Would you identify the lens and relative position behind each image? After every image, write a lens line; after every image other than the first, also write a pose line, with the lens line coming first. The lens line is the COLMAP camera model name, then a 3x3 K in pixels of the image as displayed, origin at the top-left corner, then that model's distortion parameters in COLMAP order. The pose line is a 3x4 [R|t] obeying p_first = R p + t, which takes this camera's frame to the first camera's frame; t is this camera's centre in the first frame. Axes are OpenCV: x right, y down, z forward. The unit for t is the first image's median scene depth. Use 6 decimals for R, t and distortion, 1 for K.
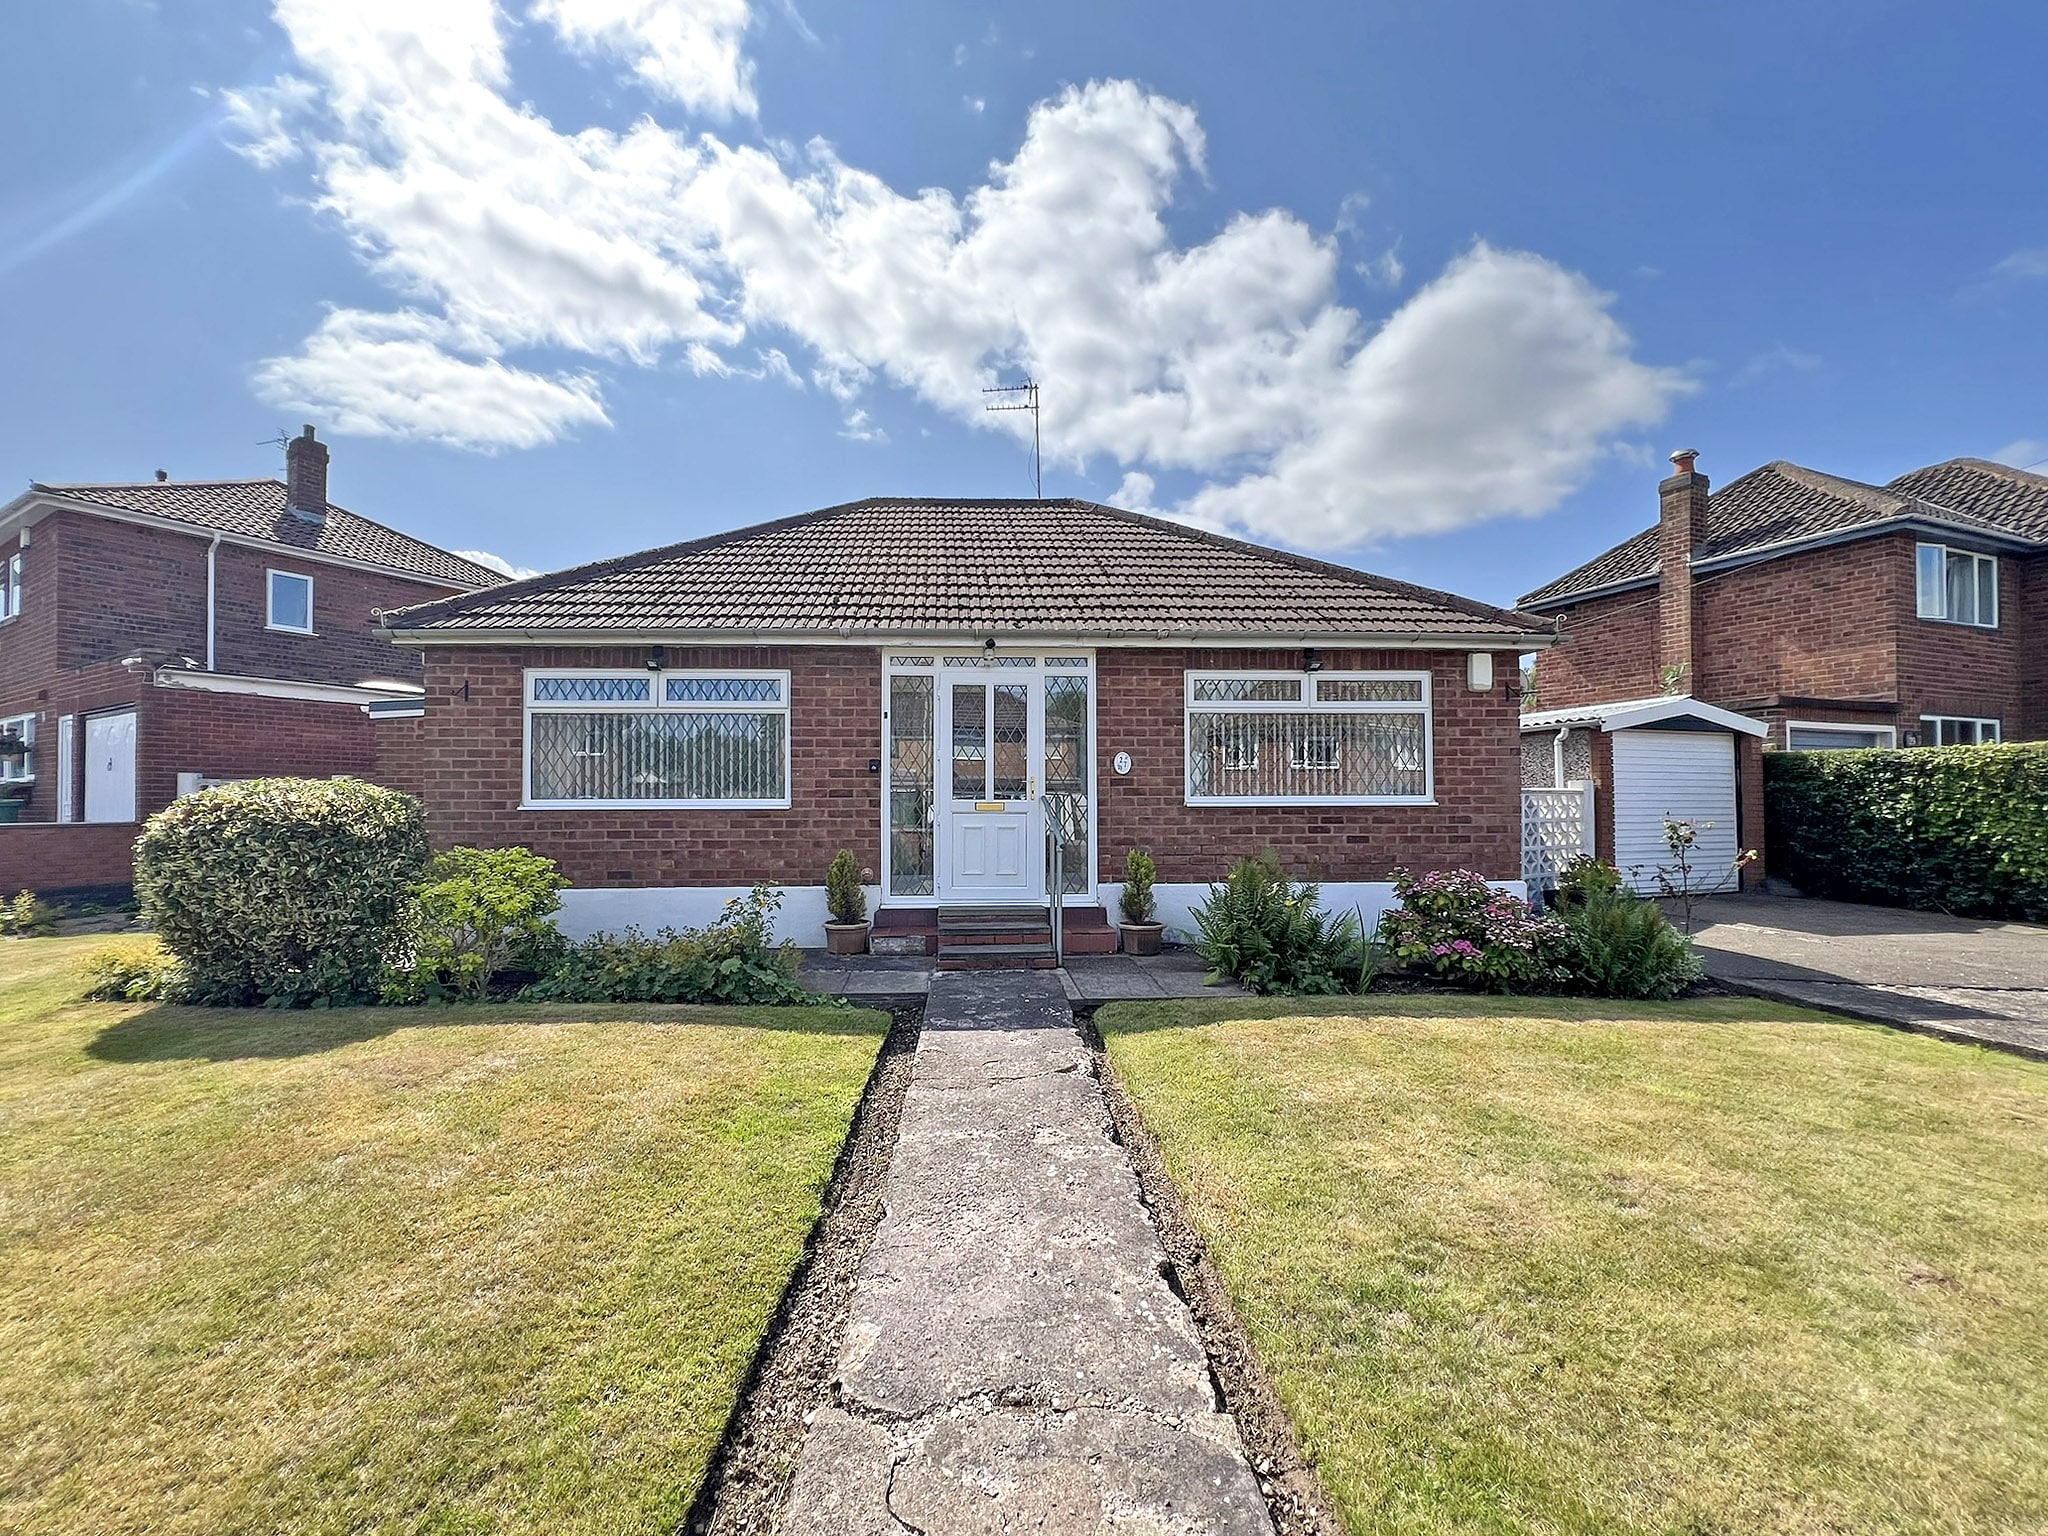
lens RADIAL K [[833.9, 0, 1012.4], [0, 833.9, 775.0], [0, 0, 1]] dist [-0.005640, 0.002970]
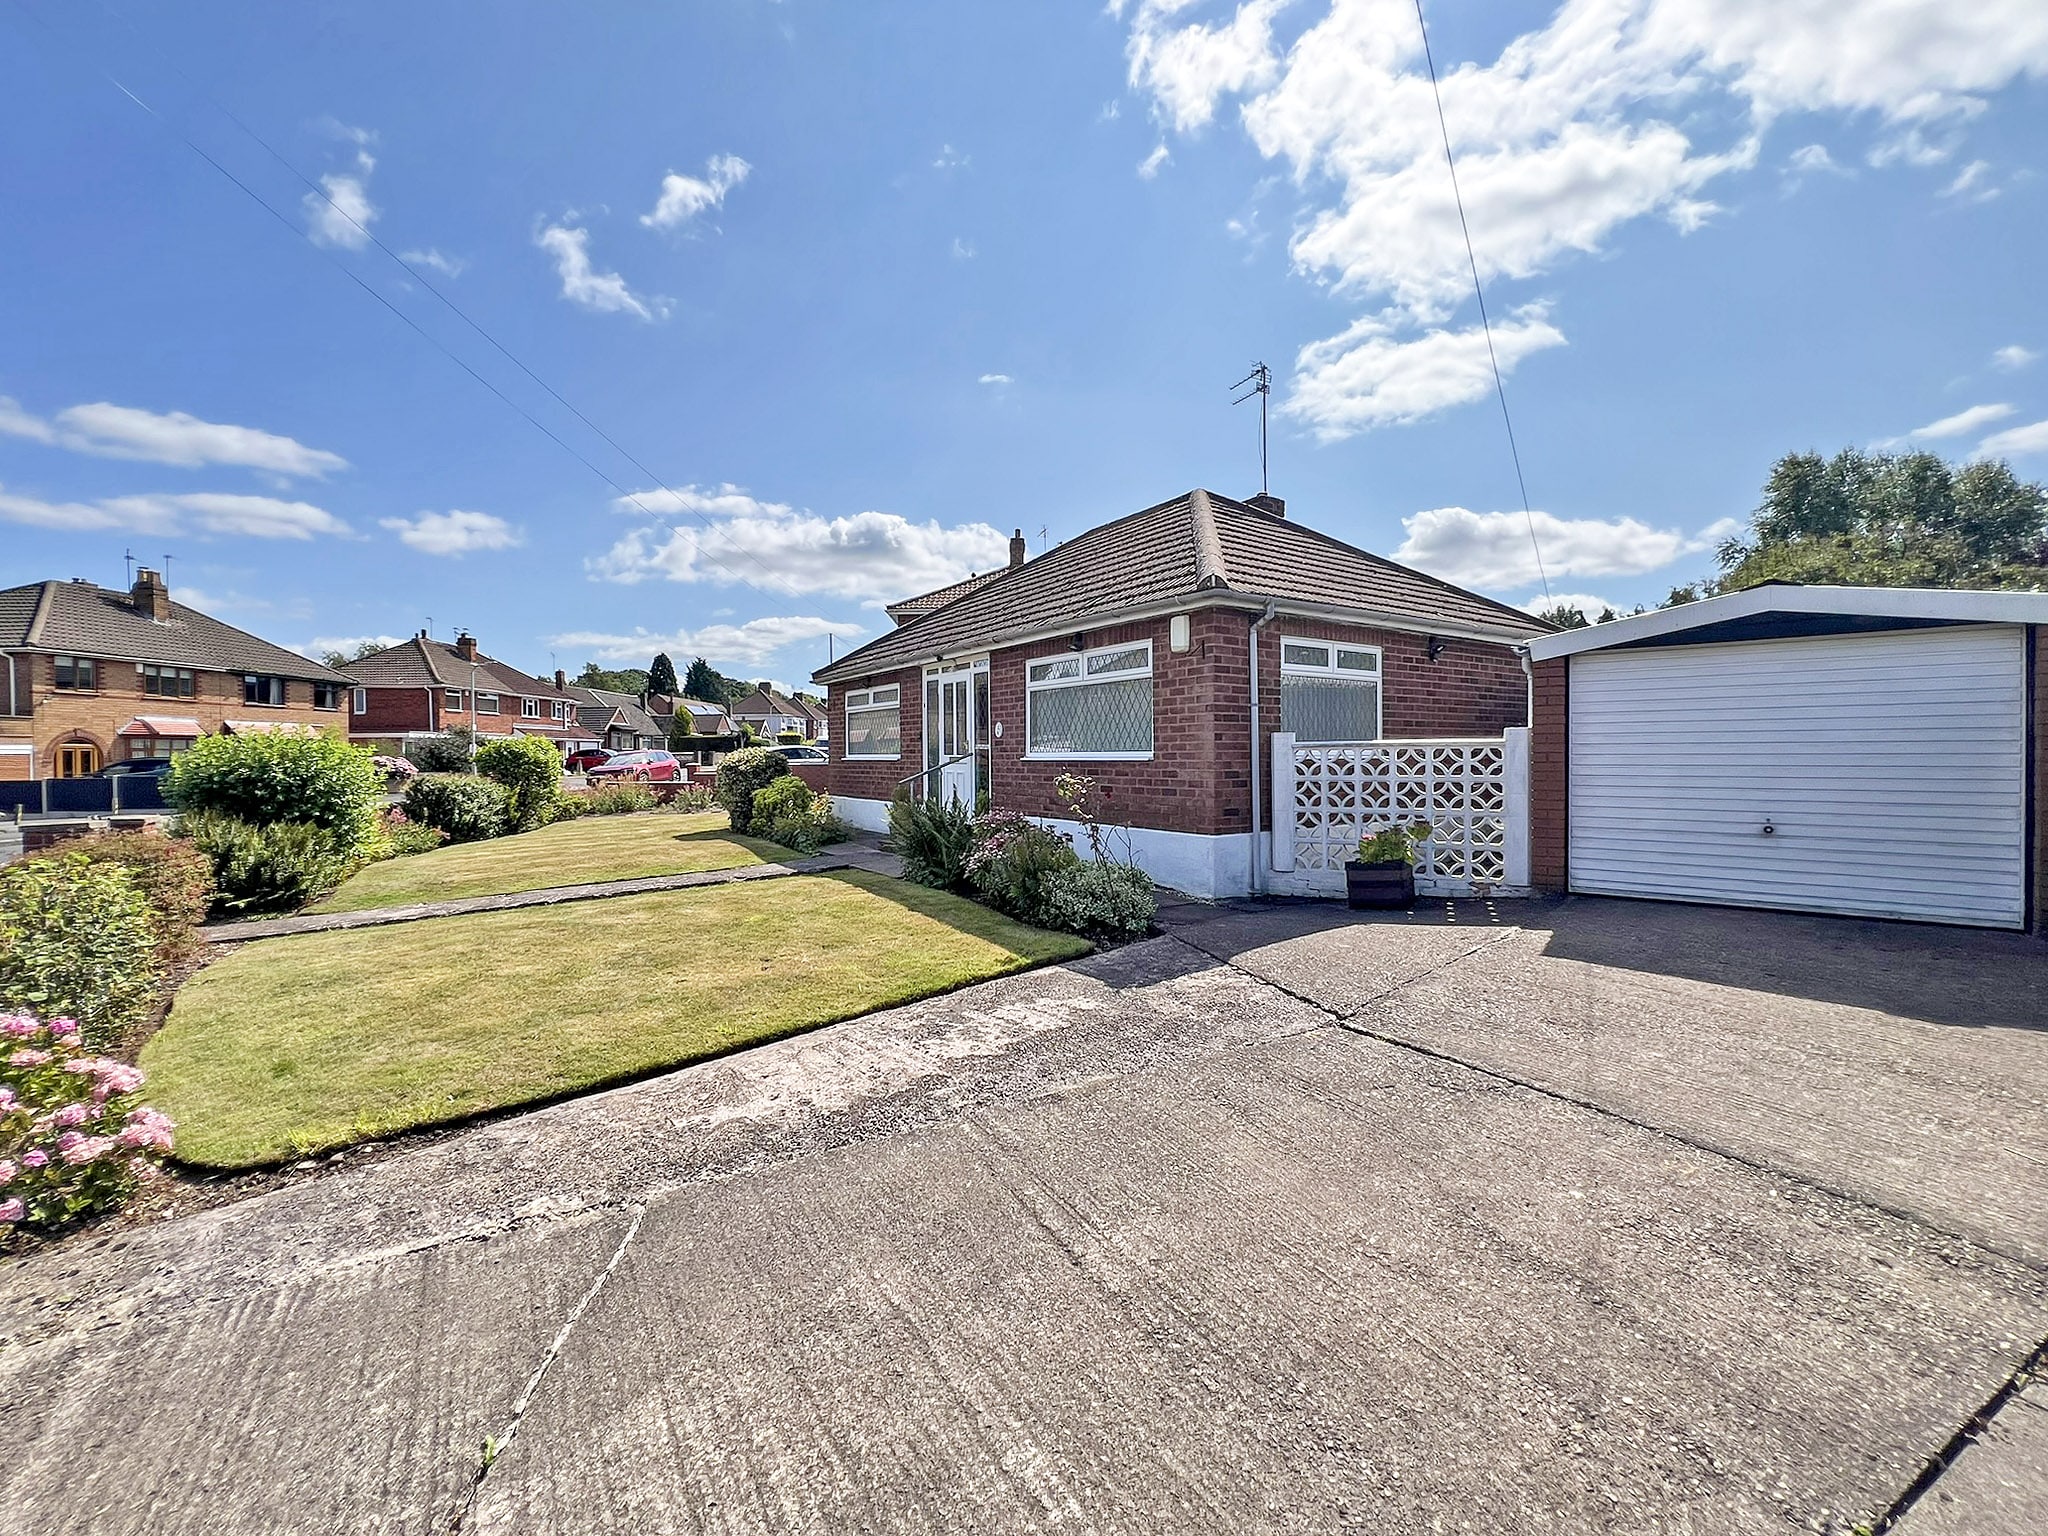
lens RADIAL K [[833.9, 0, 1033.0], [0, 833.9, 776.4], [0, 0, 1]] dist [-0.005640, 0.002970]
pose [[0.523004, 0.022484, -0.852034, 1.359922], [0.026726, 0.998728, 0.042761, 0.005968], [0.851911, -0.045136, 0.521737, 0.285756]]
